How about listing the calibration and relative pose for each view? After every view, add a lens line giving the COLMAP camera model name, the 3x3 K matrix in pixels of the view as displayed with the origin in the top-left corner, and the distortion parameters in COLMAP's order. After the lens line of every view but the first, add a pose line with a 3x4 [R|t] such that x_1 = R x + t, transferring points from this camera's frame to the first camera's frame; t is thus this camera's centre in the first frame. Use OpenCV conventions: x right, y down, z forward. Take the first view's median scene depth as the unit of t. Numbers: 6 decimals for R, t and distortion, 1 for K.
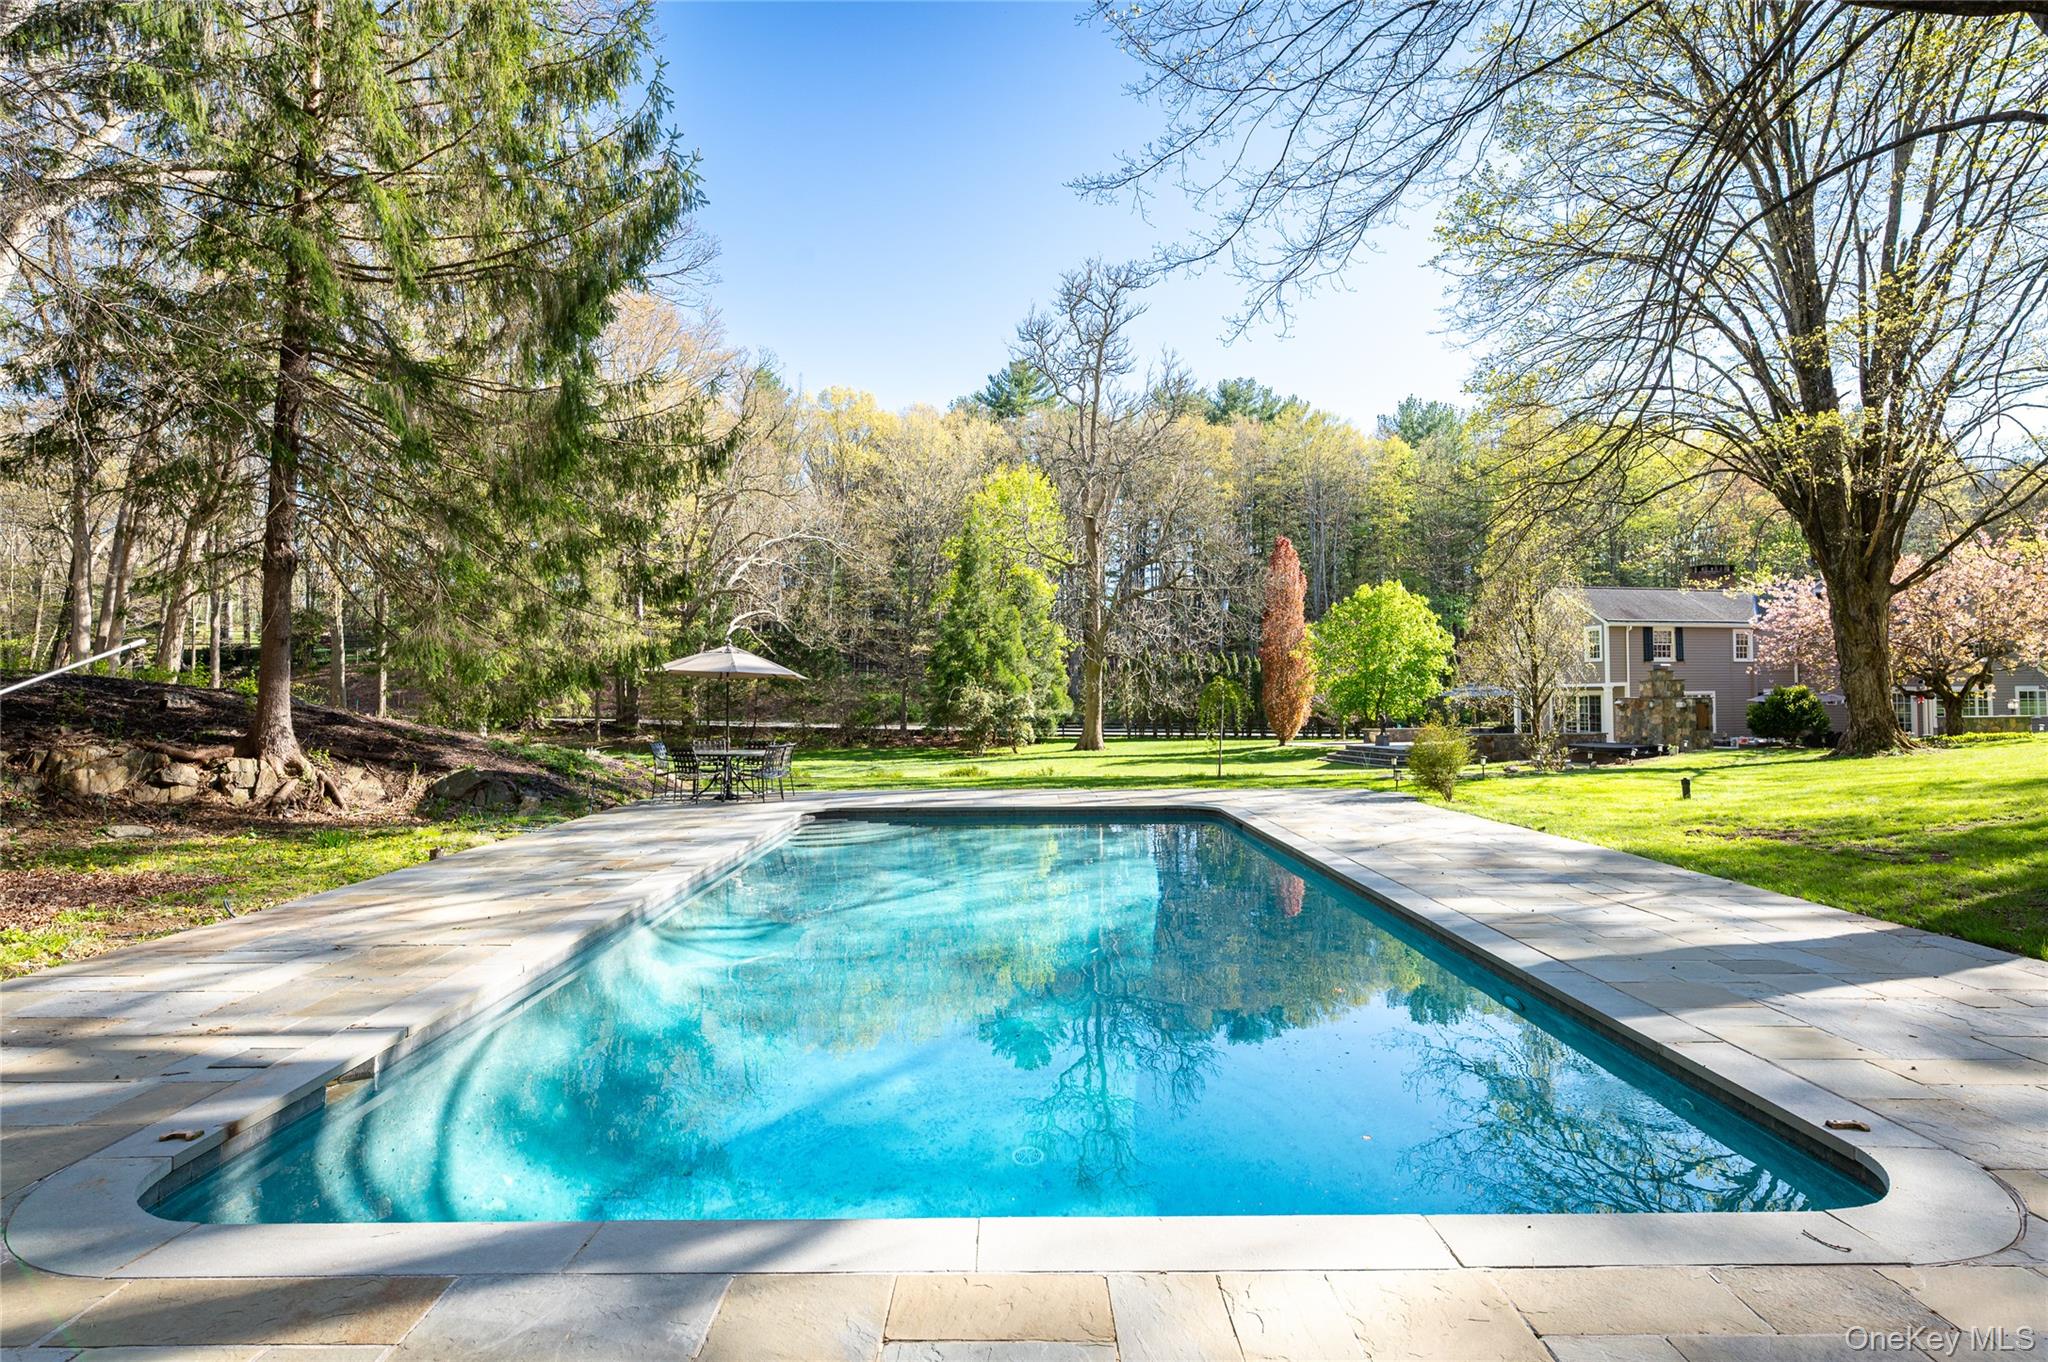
lens RADIAL K [[1076.2, 0, 1027.7], [0, 1076.2, 682.6], [0, 0, 1]] dist [0.007284, -0.000367]
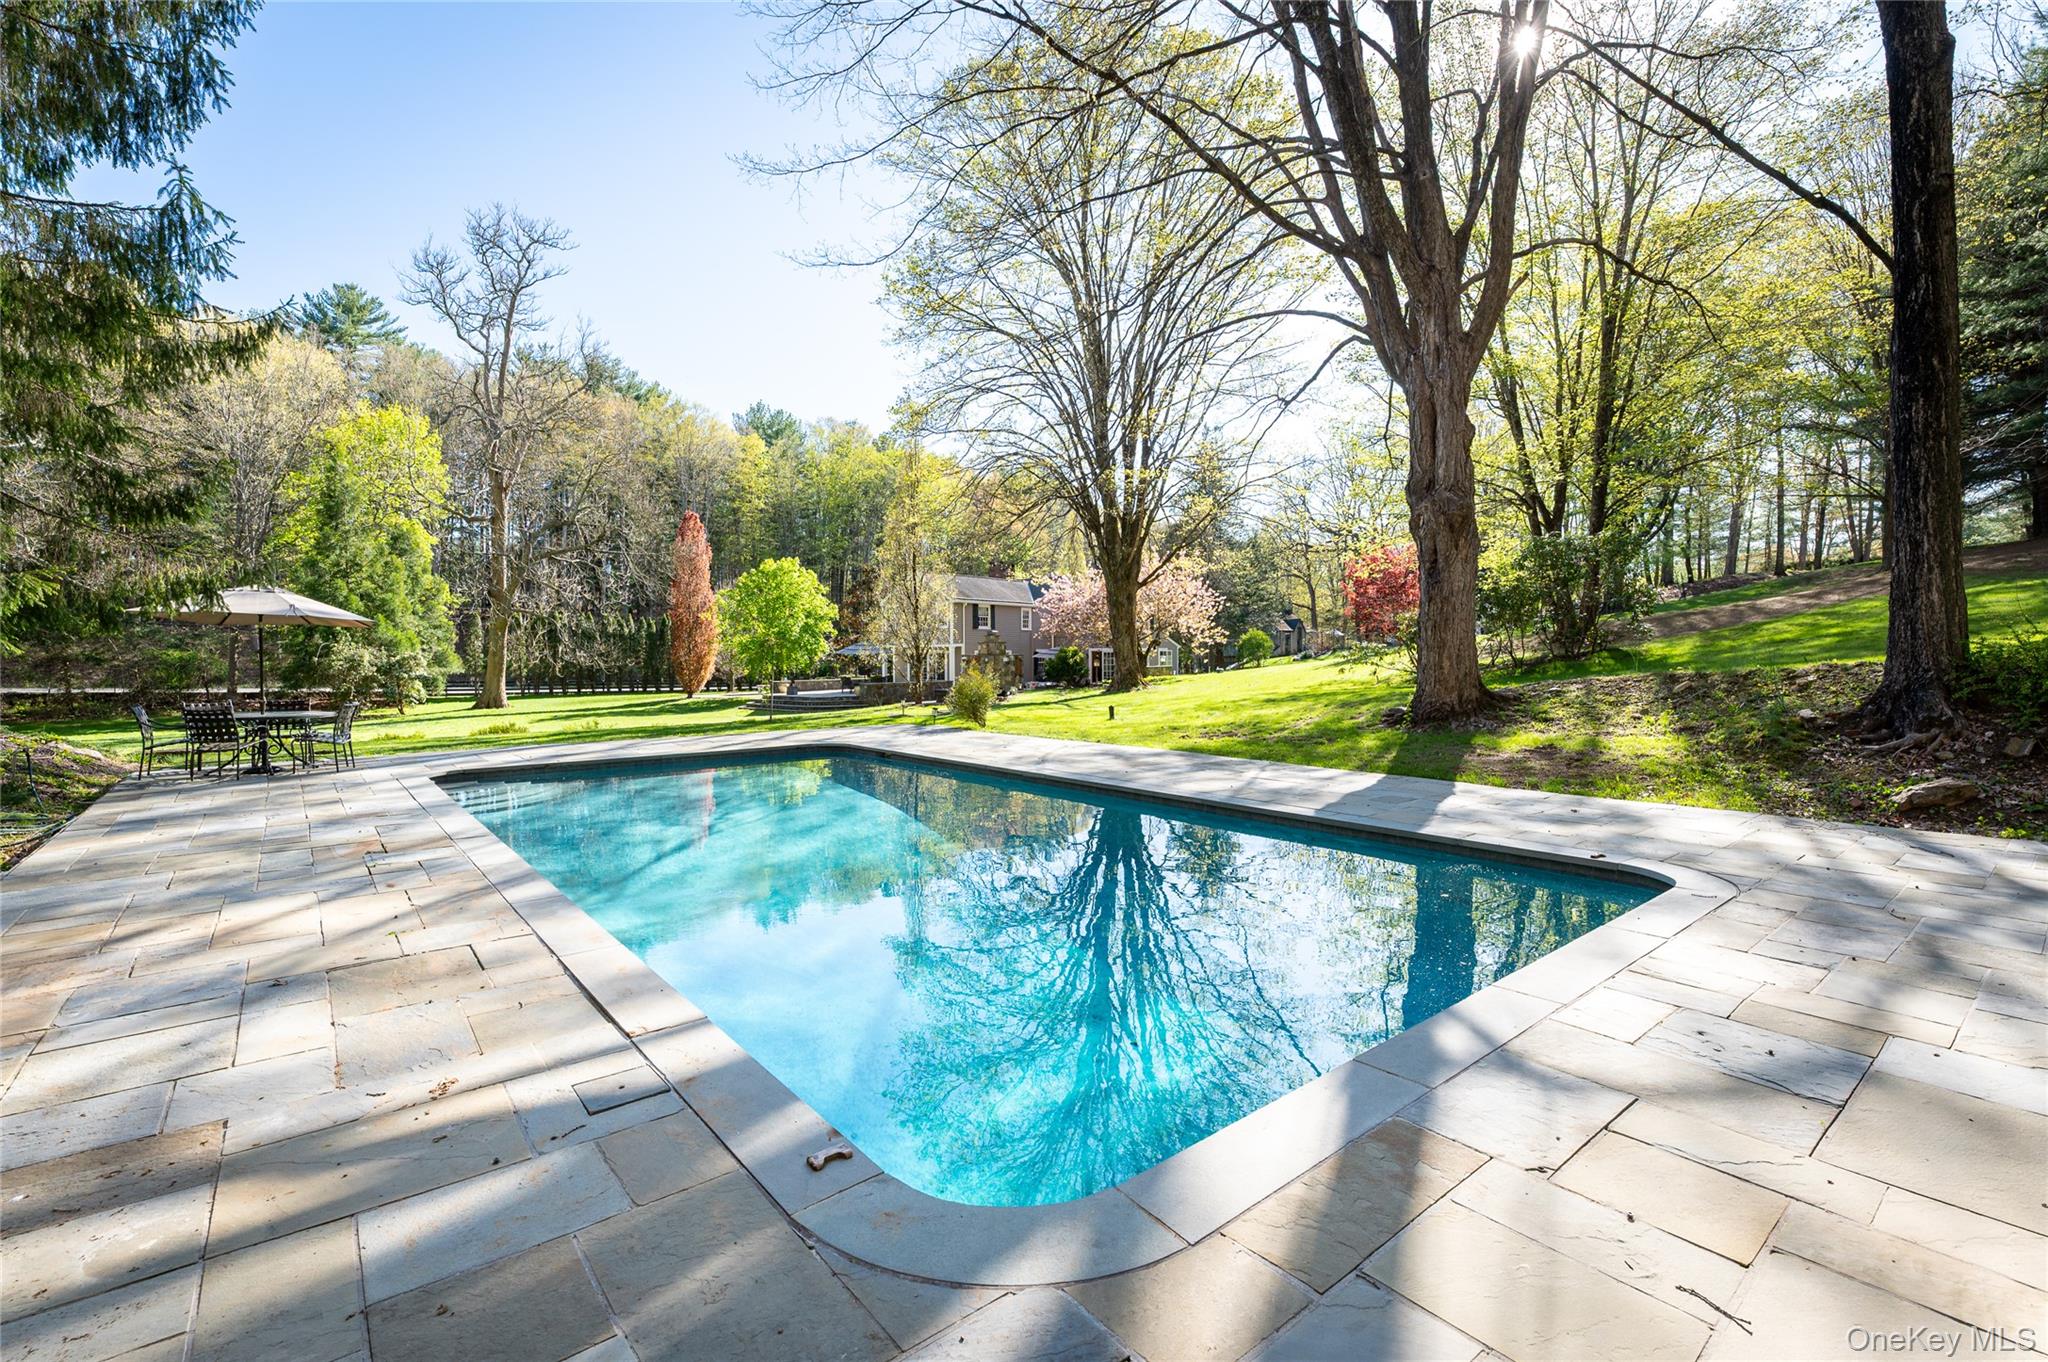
lens RADIAL K [[922.6, 0, 1024.3], [0, 922.6, 679.6], [0, 0, 1]] dist [0.002854, -0.000322]
pose [[0.769243, -0.015634, 0.638765, -0.110689], [-0.007757, 0.999398, 0.033802, 0.004149], [-0.638909, -0.030957, 0.768659, 0.039815]]
